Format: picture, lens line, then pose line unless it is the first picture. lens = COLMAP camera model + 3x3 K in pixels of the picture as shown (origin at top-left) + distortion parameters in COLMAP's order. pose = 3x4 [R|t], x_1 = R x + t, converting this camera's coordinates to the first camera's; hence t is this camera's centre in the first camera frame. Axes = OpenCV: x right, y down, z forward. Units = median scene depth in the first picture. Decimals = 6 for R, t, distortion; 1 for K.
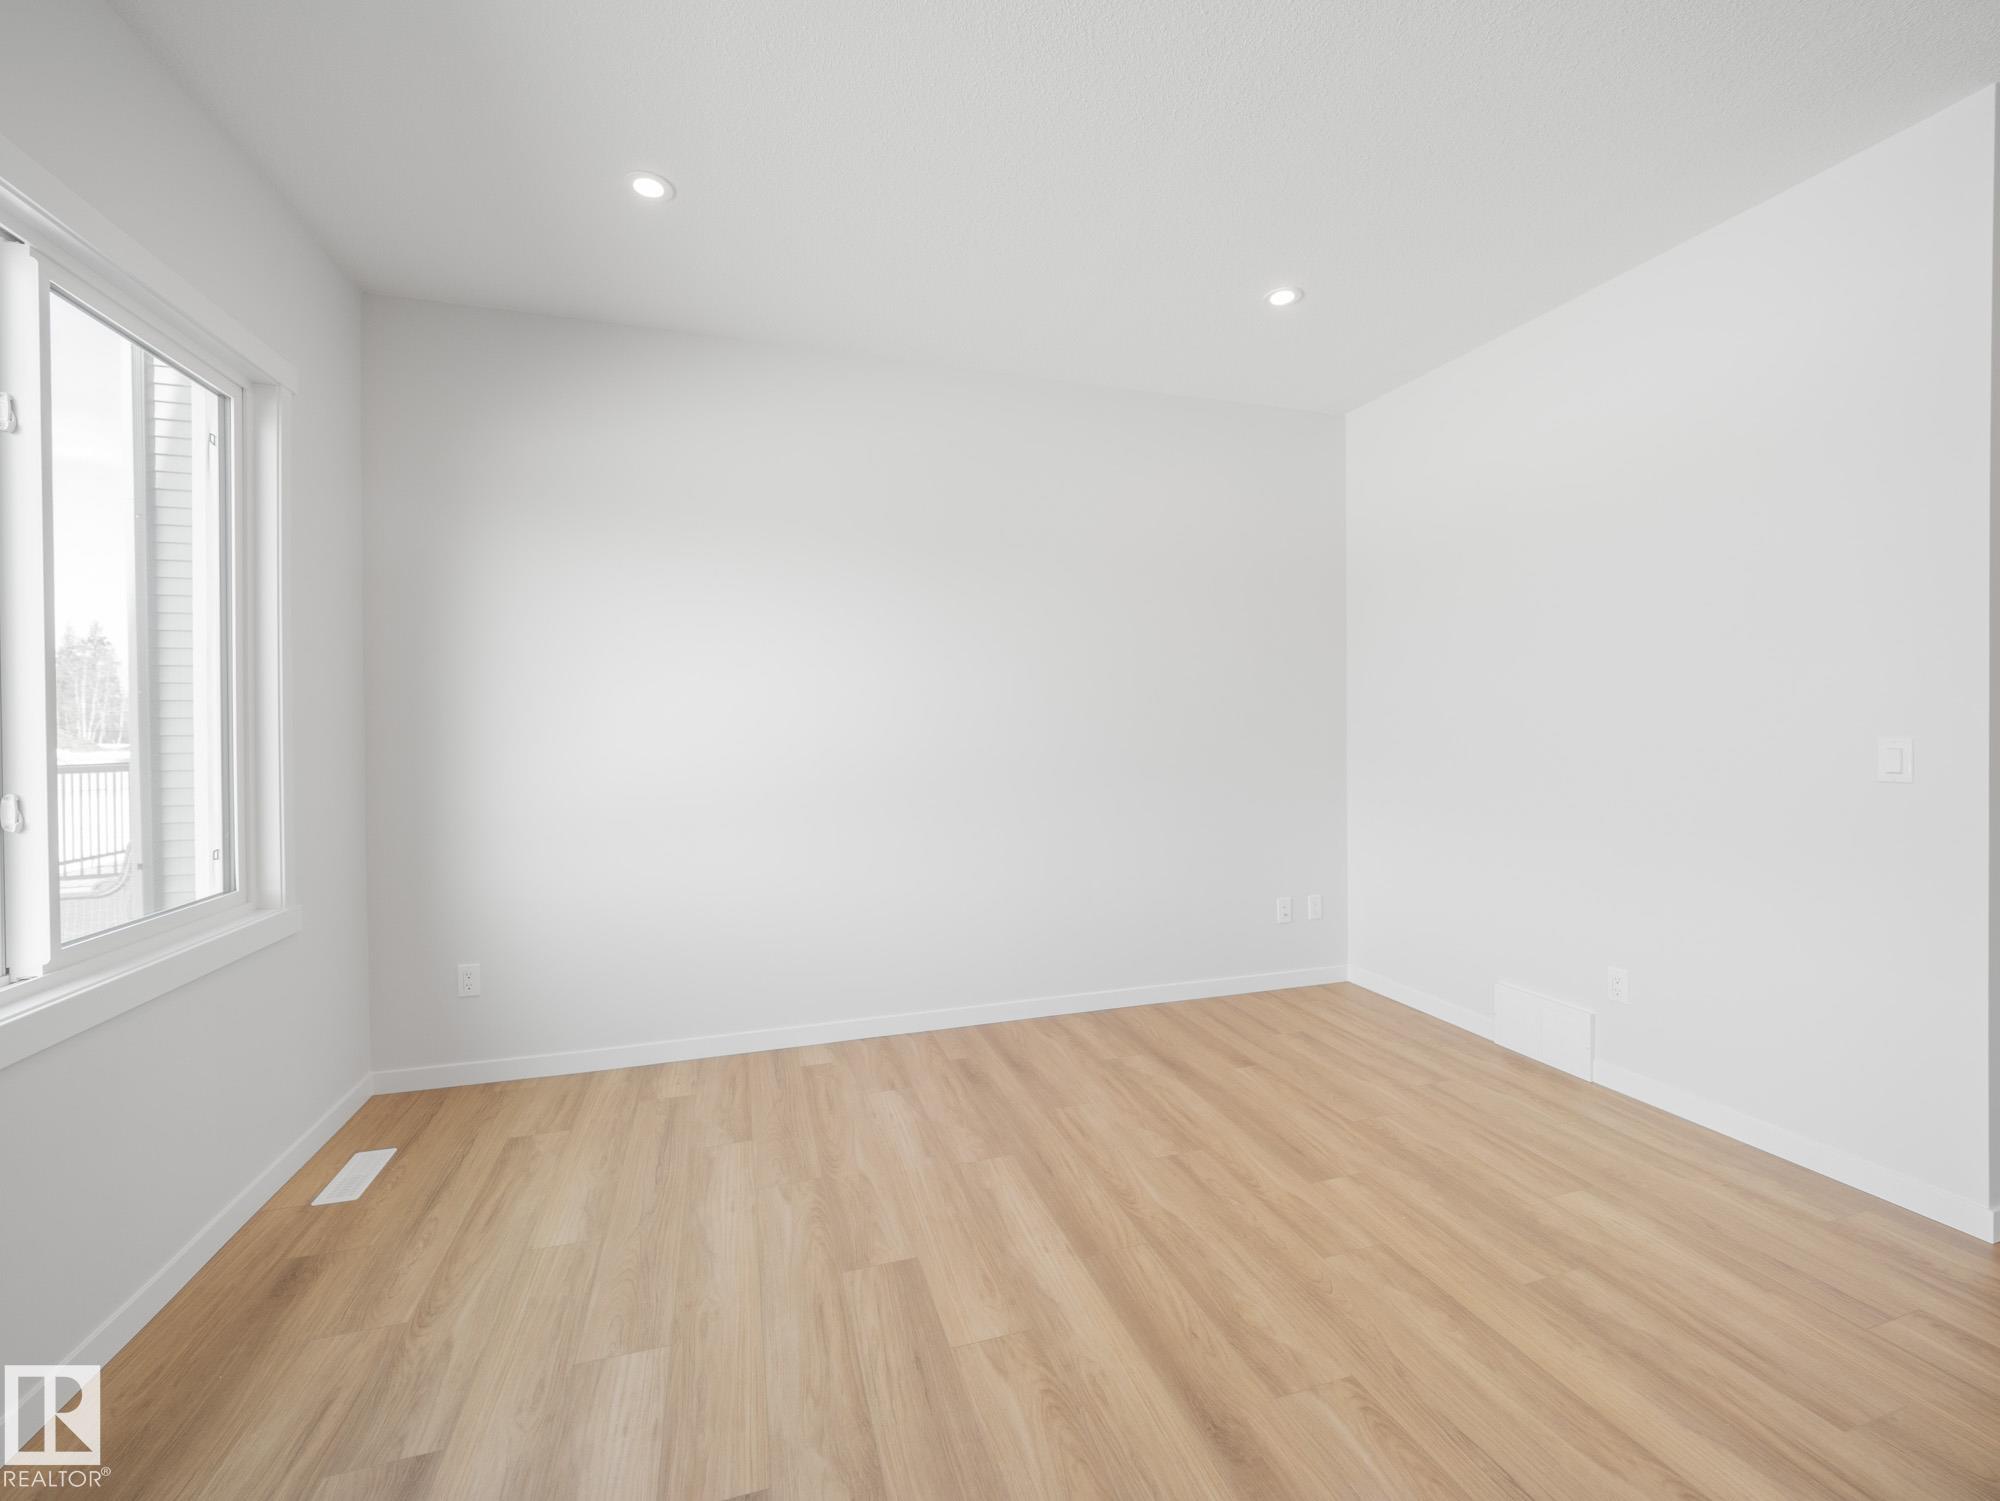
lens RADIAL K [[834.3, 0, 995.1], [0, 834.3, 733.1], [0, 0, 1]] dist [-0.003024, -0.001879]
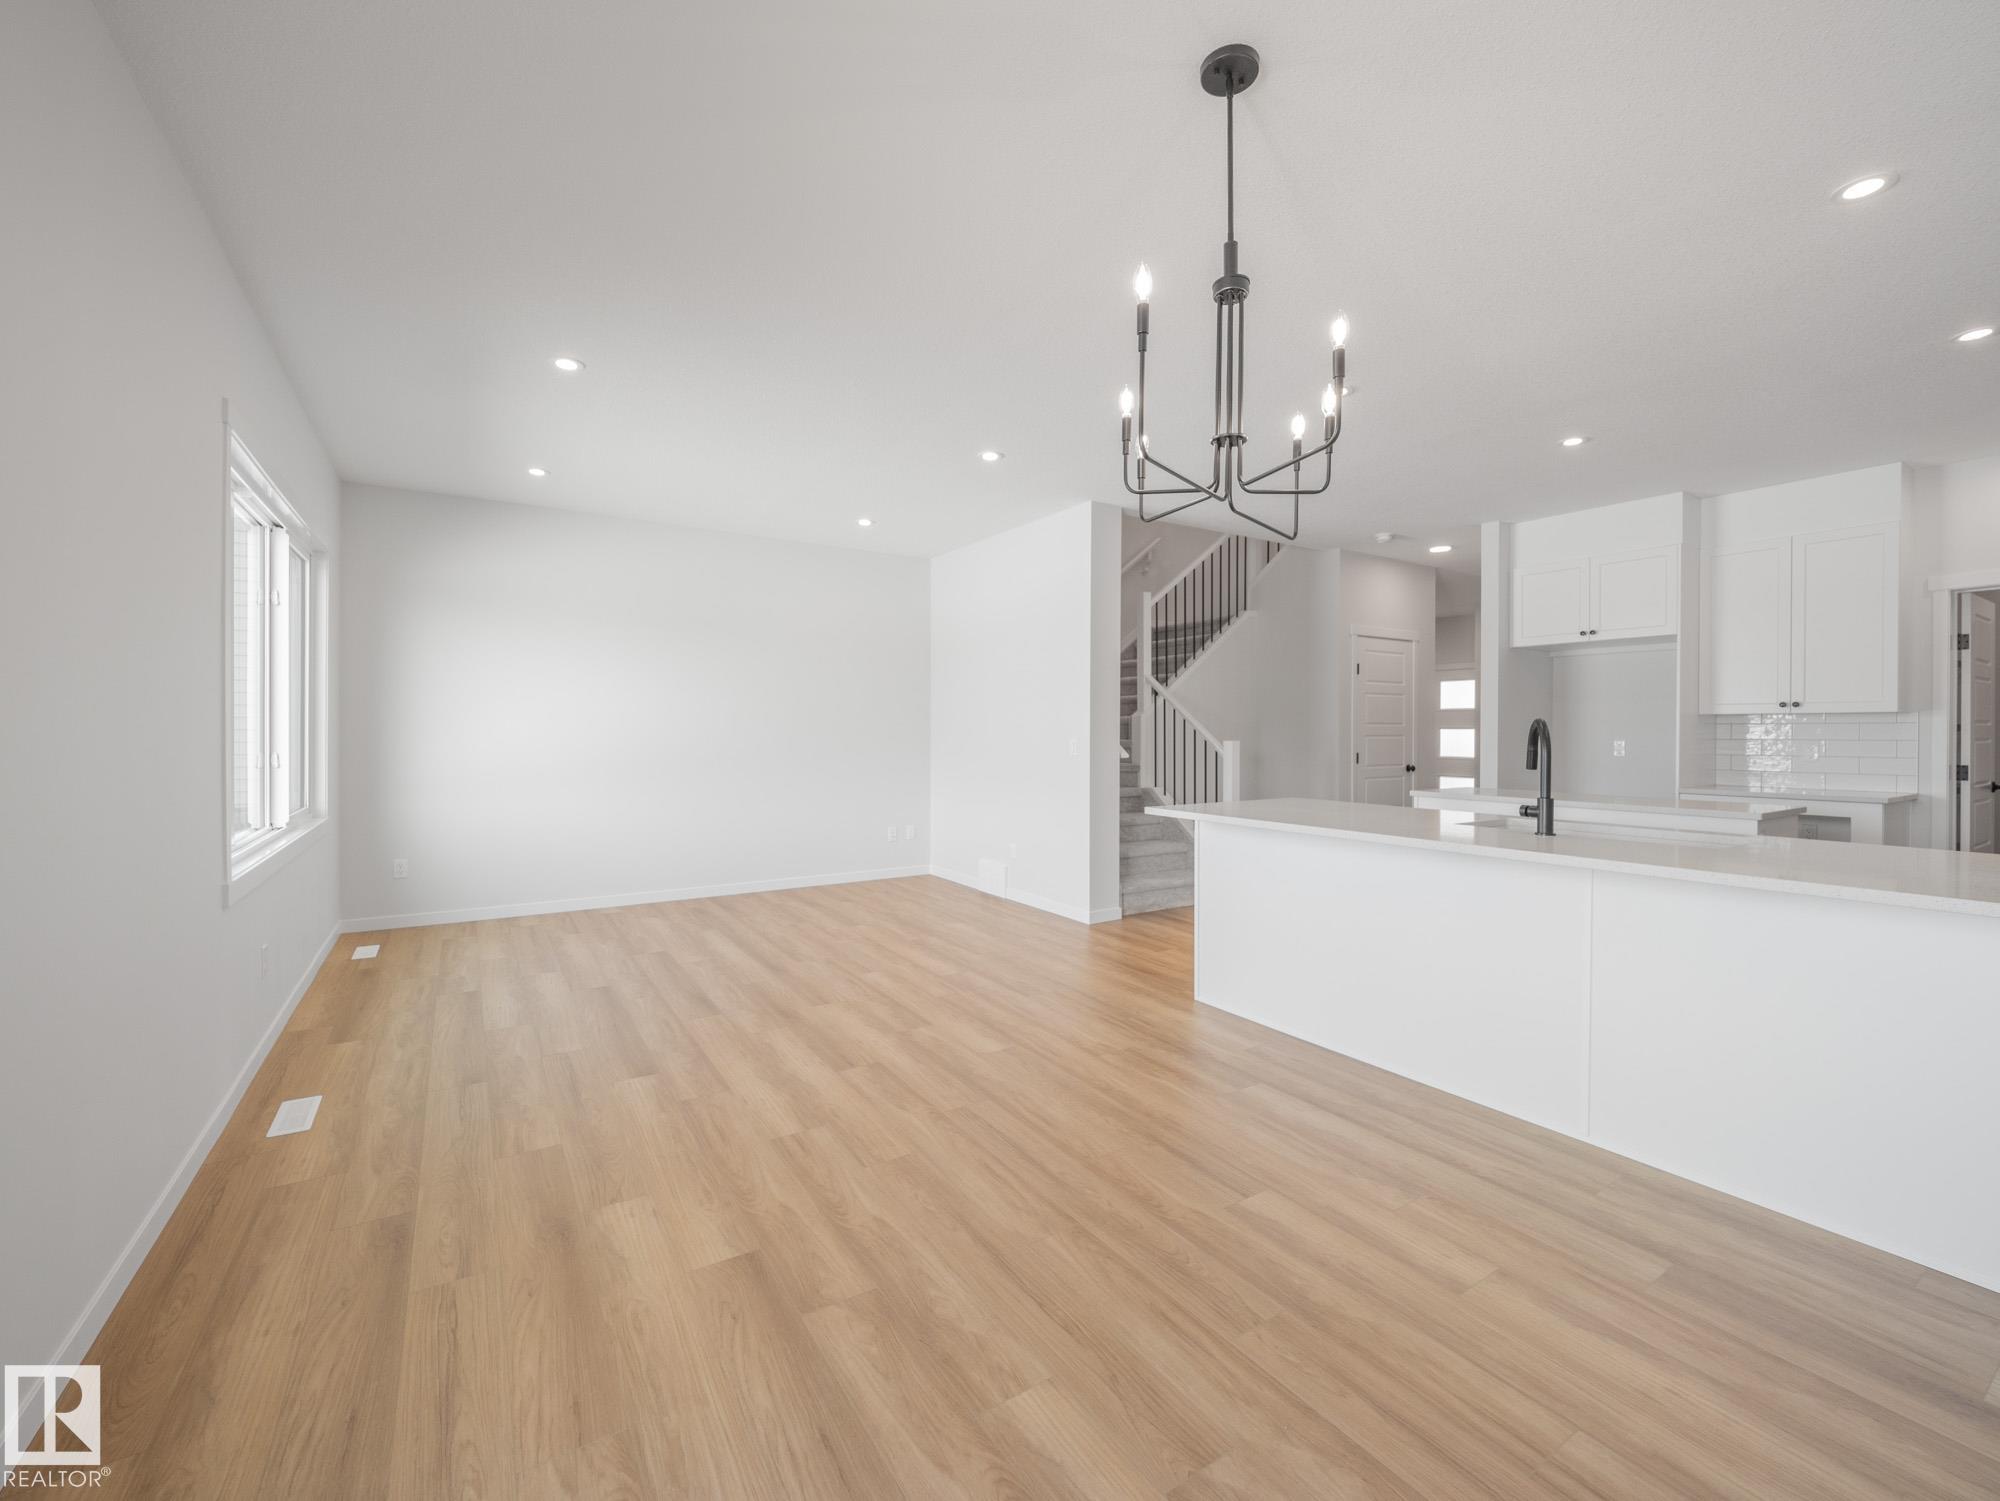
lens RADIAL K [[834.3, 0, 999.1], [0, 834.3, 735.4], [0, 0, 1]] dist [-0.003024, -0.001879]
pose [[0.965792, 0.010458, 0.259106, 0.192300], [-0.010478, 0.999944, -0.001307, 0.002947], [-0.259105, -0.001453, 0.965848, -1.494011]]
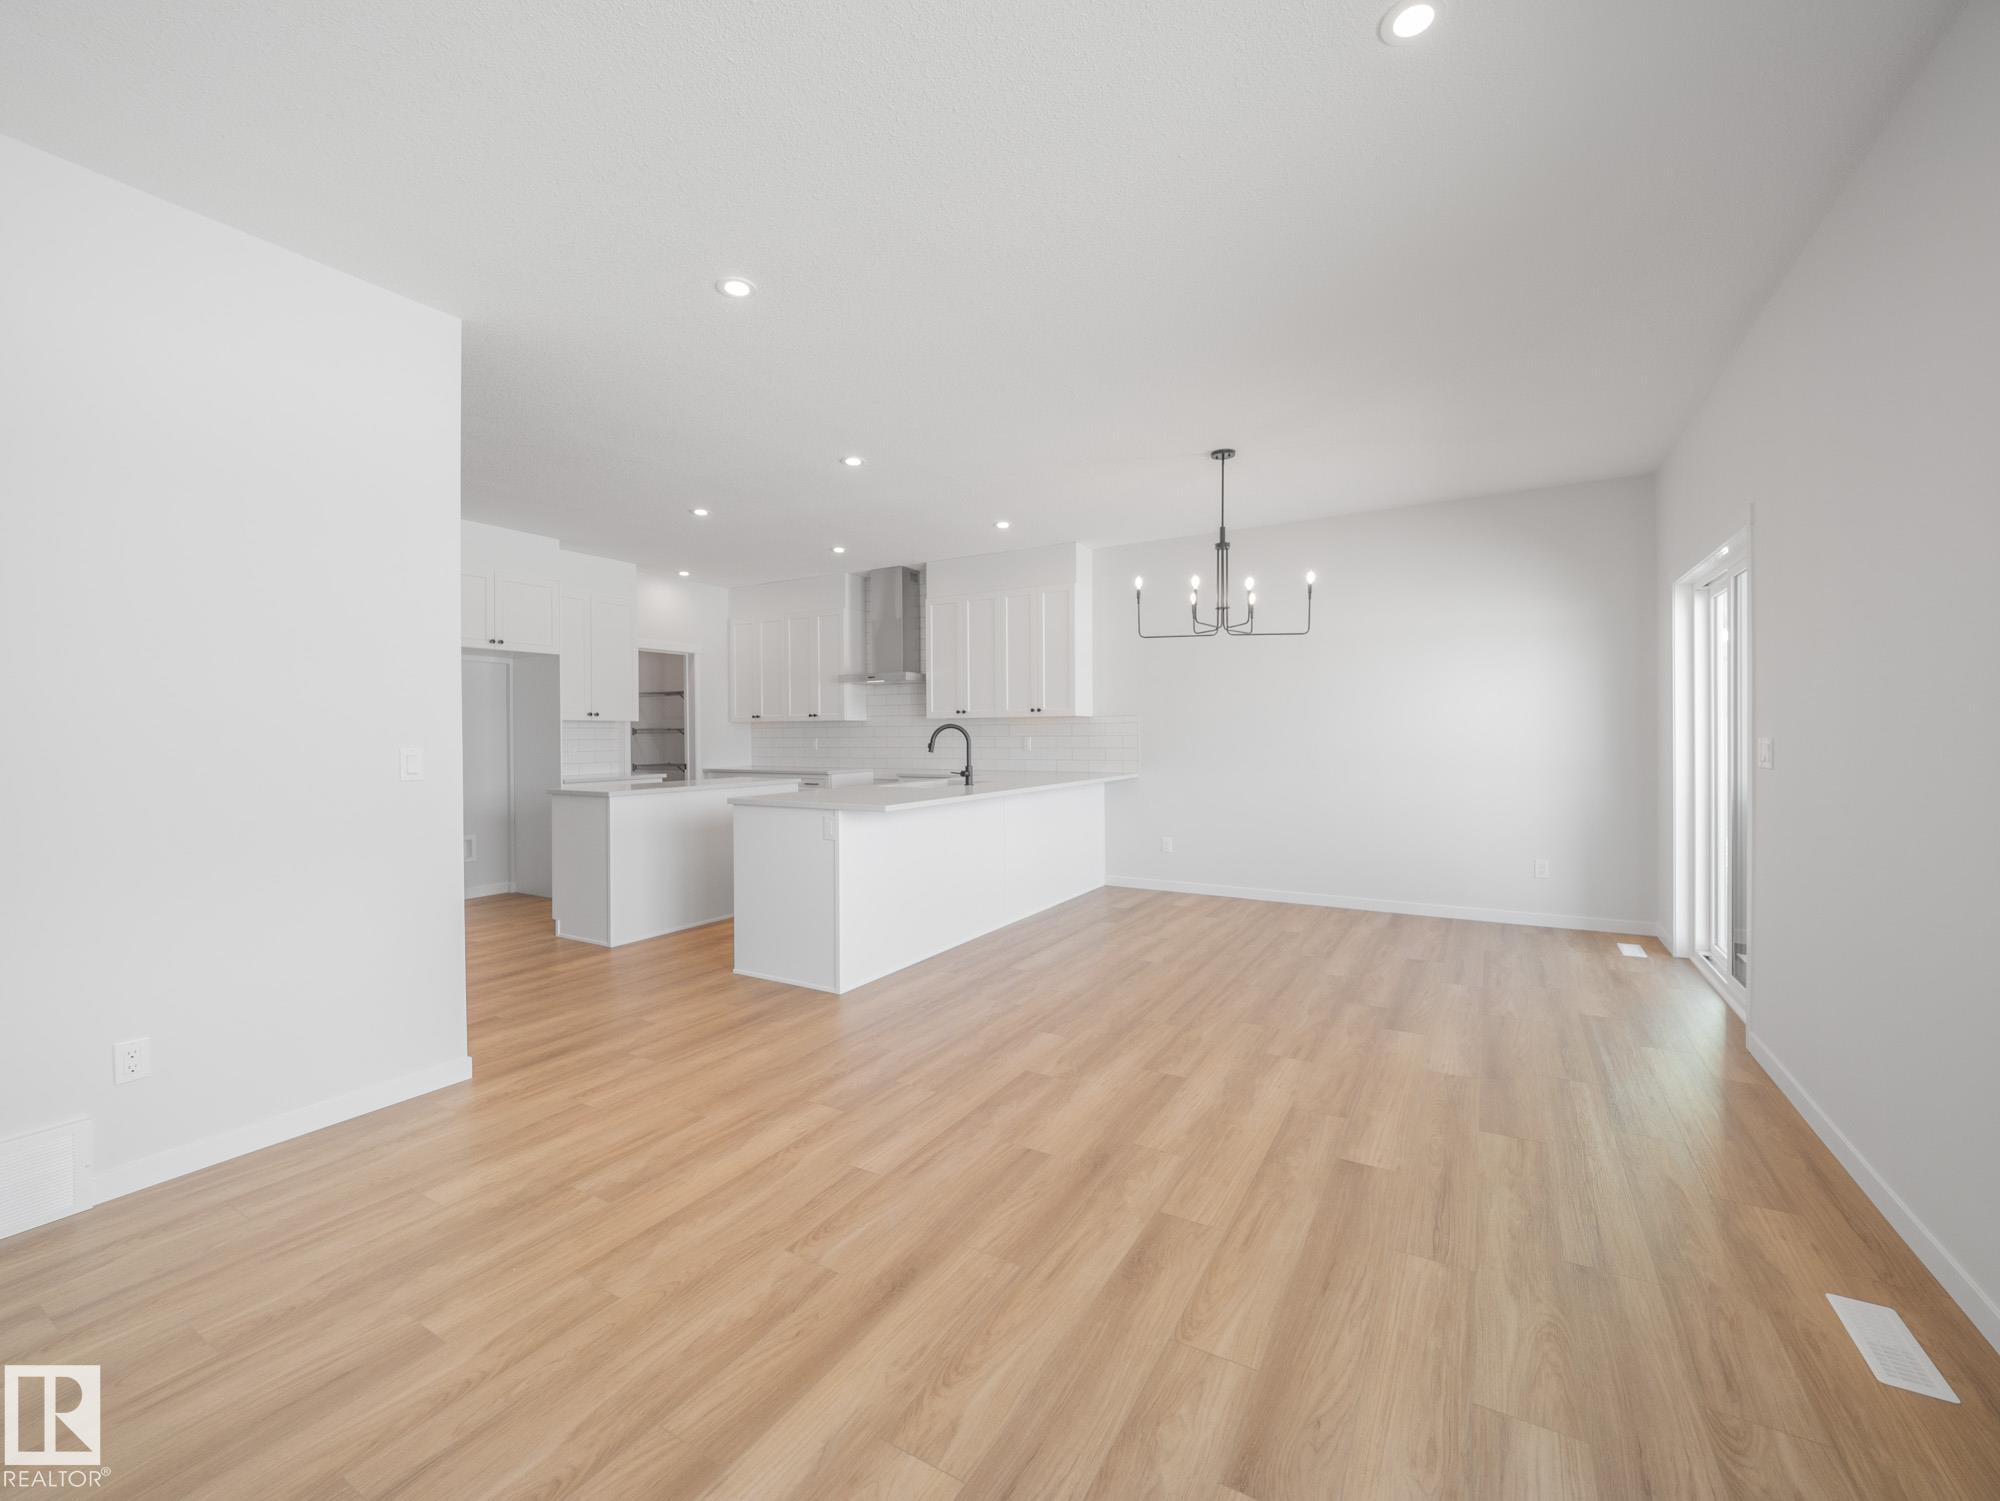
lens RADIAL K [[834.3, 0, 994.4], [0, 834.3, 735.6], [0, 0, 1]] dist [-0.003024, -0.001879]
pose [[-0.666896, 0.012157, 0.745051, -0.559709], [0.017990, 0.999838, -0.000212, 0.003490], [-0.744933, 0.013263, -0.667007, 1.227662]]
